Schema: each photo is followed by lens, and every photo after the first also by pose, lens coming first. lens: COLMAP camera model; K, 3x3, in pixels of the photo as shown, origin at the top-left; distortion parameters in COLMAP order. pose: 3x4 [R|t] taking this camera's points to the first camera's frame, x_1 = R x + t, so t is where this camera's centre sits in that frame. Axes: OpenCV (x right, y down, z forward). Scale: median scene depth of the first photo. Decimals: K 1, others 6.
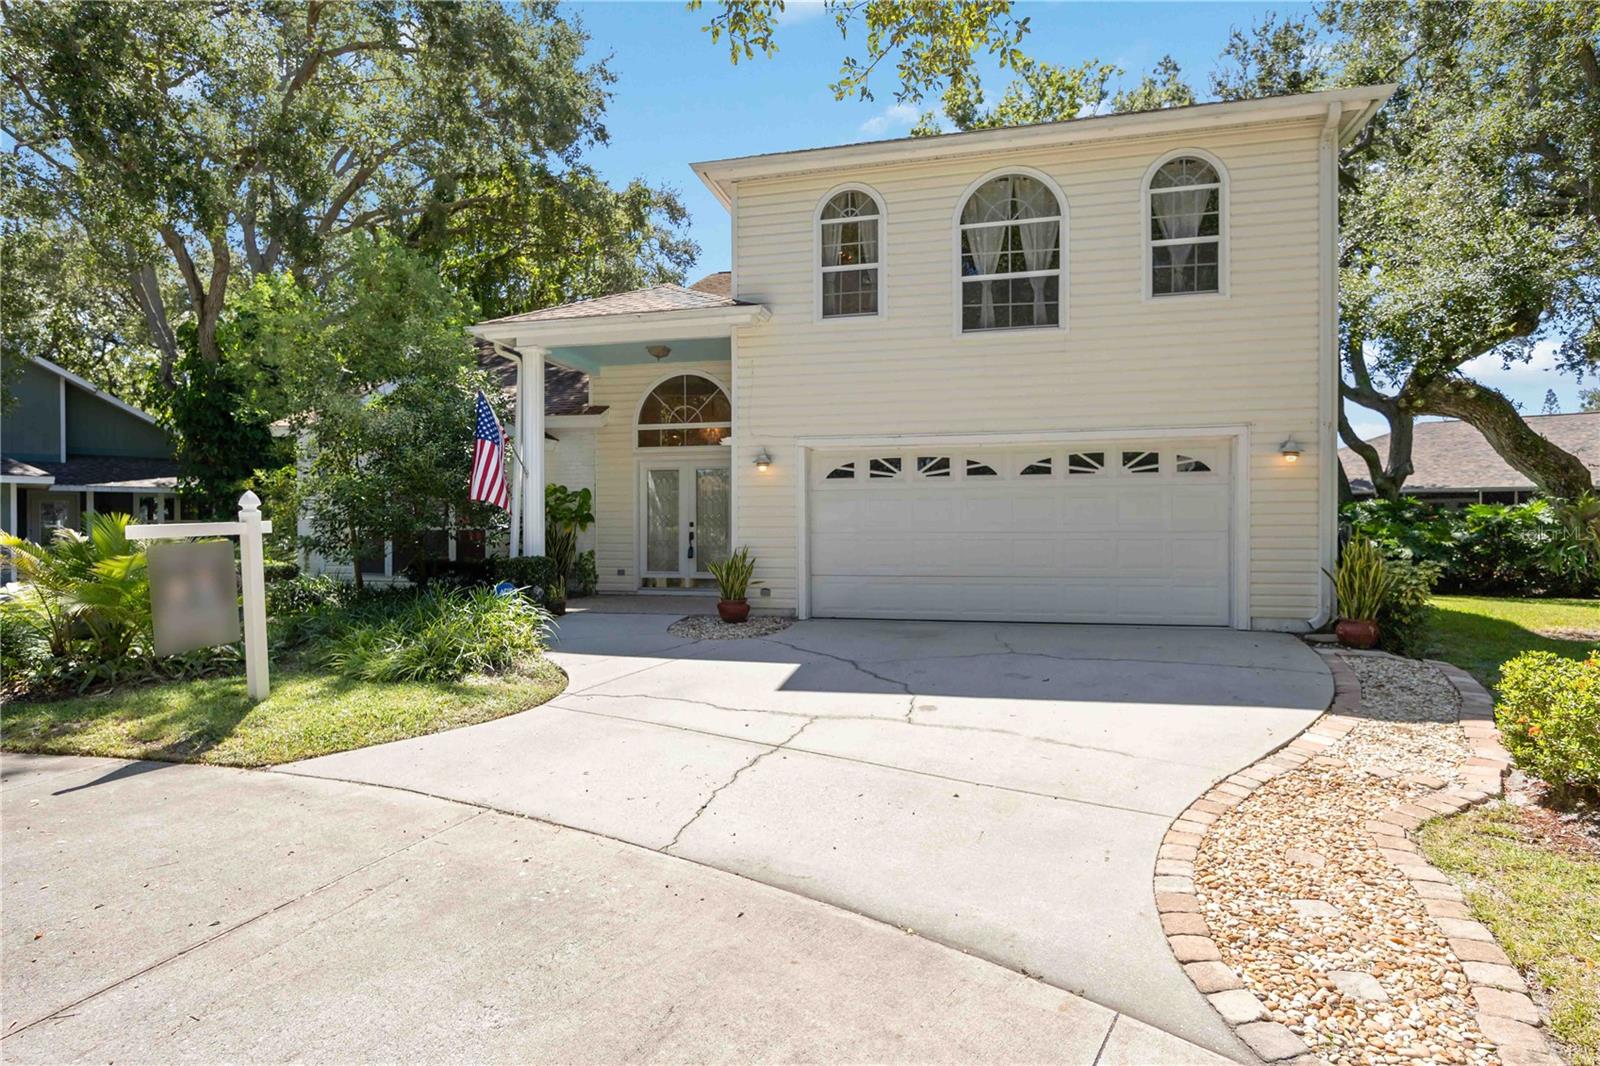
lens RADIAL K [[812.8, 0, 789.5], [0, 812.8, 525.6], [0, 0, 1]] dist [-0.007303, -0.001258]
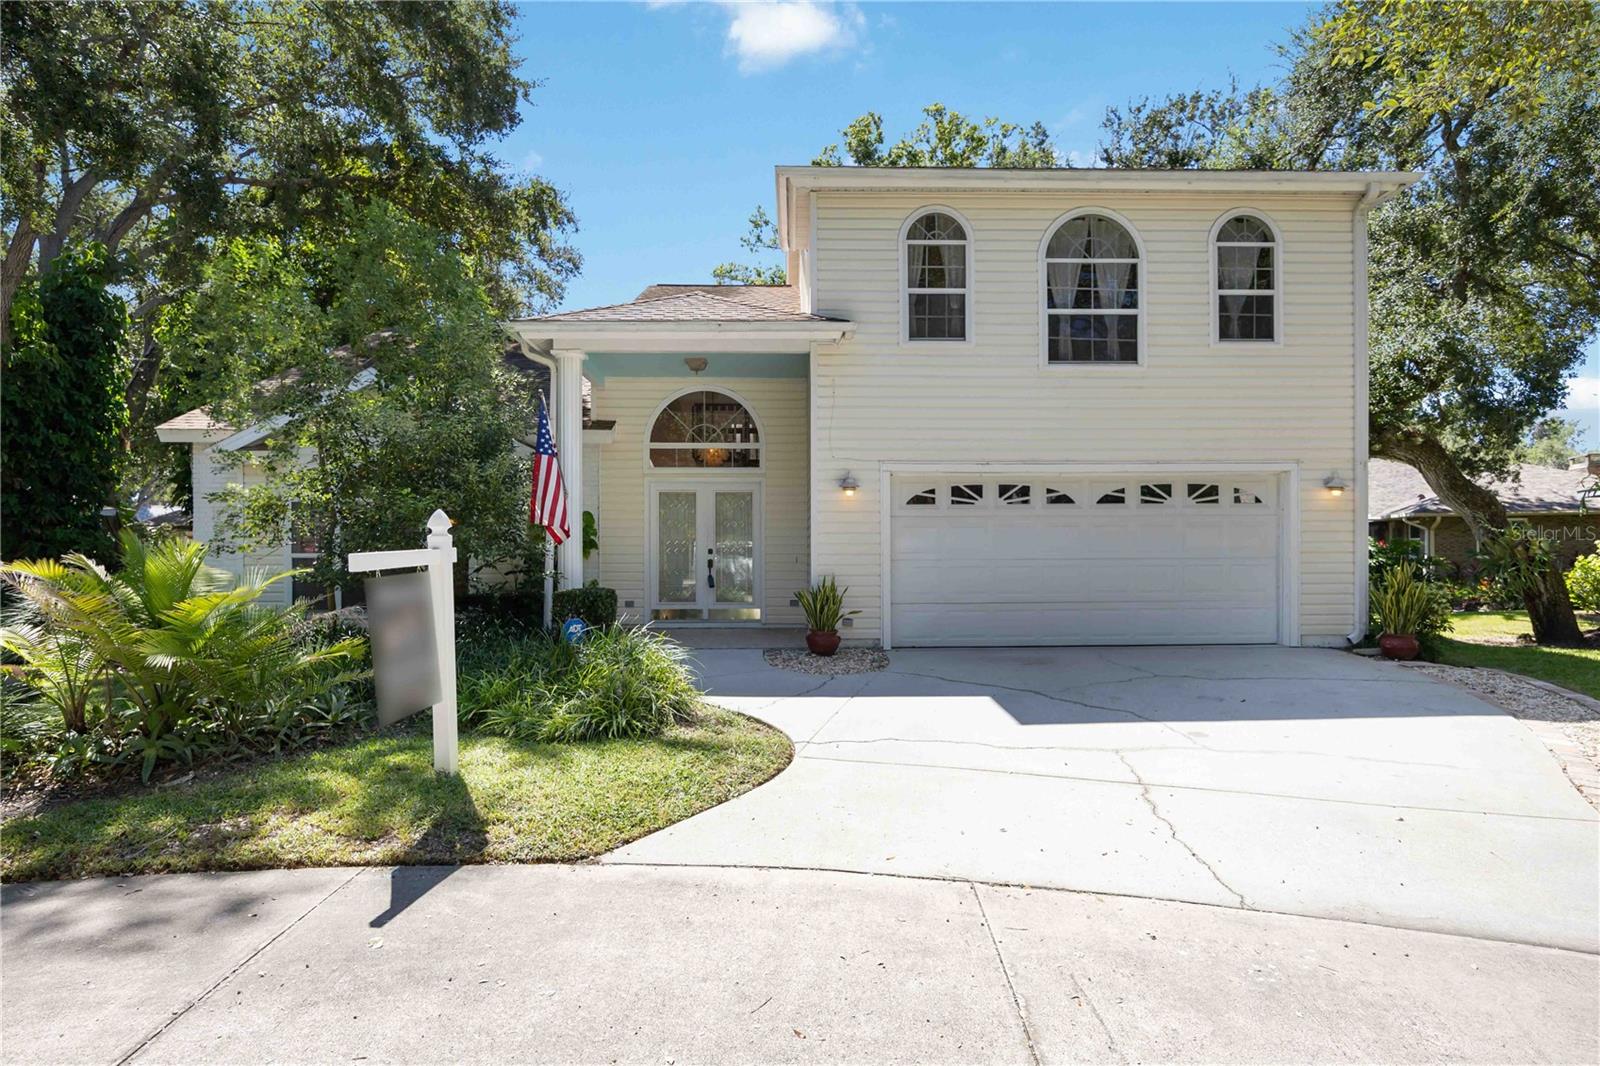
lens RADIAL K [[812.8, 0, 797.9], [0, 812.8, 544.2], [0, 0, 1]] dist [-0.007303, -0.001258]
pose [[0.966363, 0.002107, 0.257173, -0.352415], [0.000367, 0.999954, -0.009571, -0.000960], [-0.257182, 0.009343, 0.966318, 0.096167]]
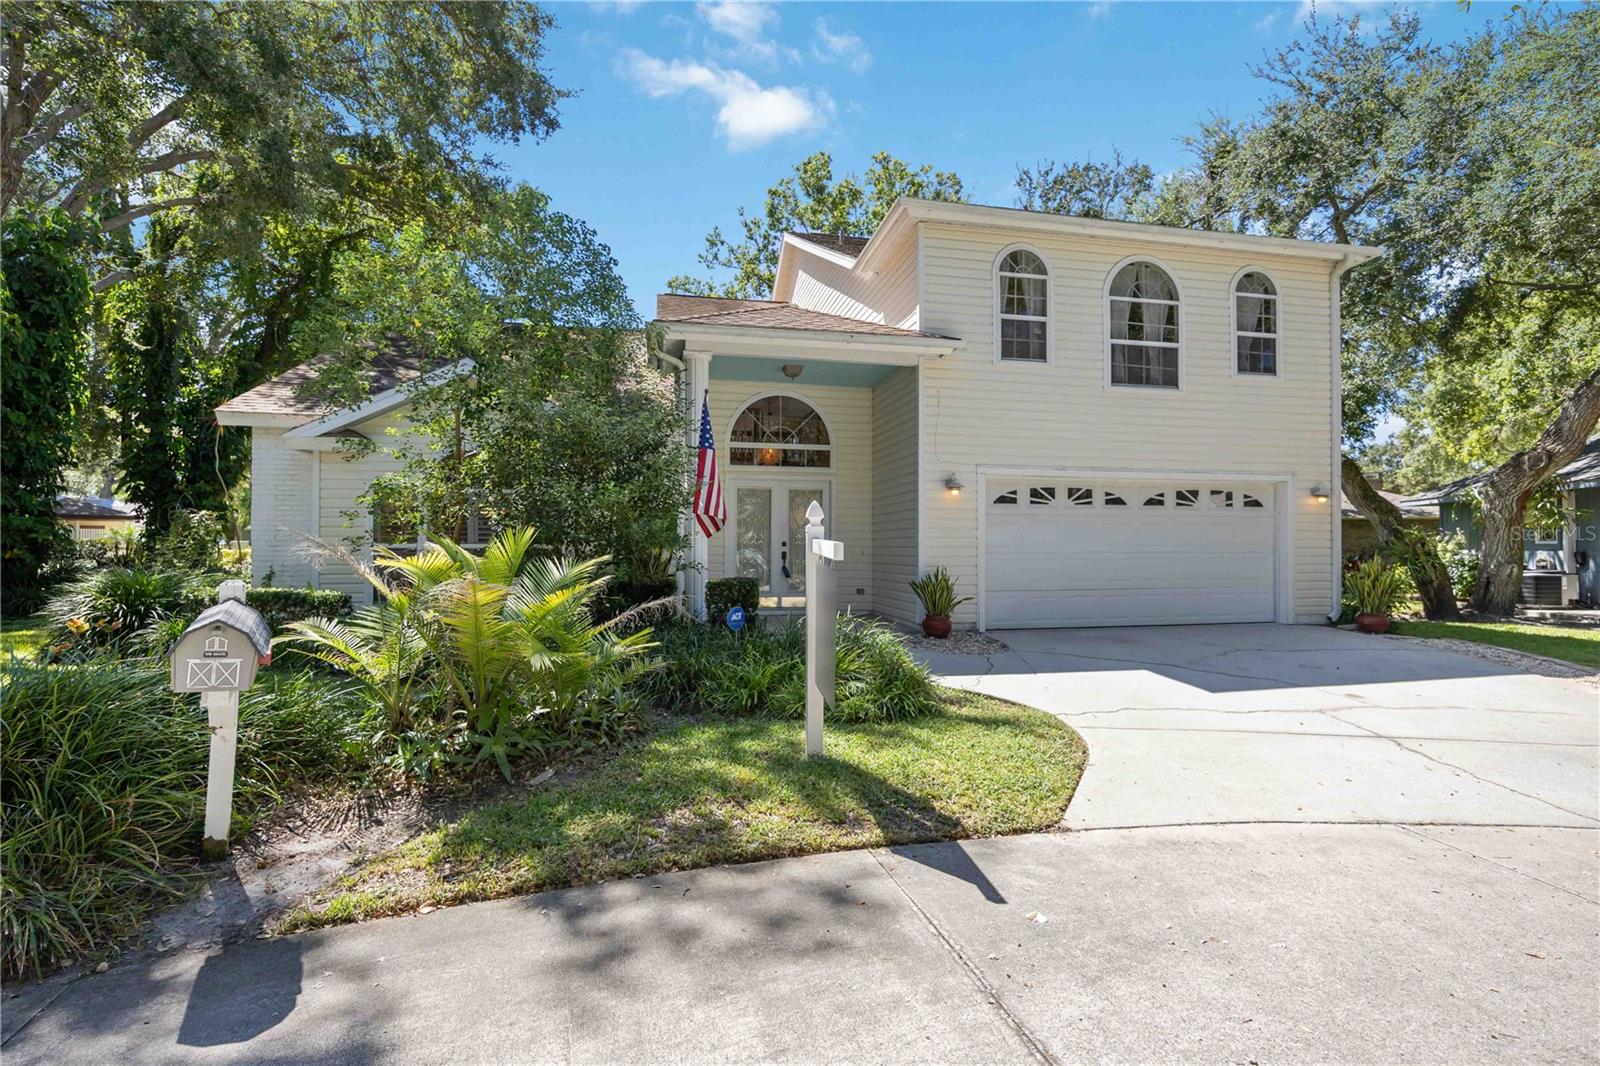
lens RADIAL K [[735.2, 0, 803.2], [0, 735.2, 534.9], [0, 0, 1]] dist [-0.010711, -0.000144]
pose [[0.903638, 0.011176, 0.428150, -0.655540], [-0.005286, 0.999874, -0.014943, 0.001069], [-0.428263, 0.011240, 0.903584, 0.219882]]
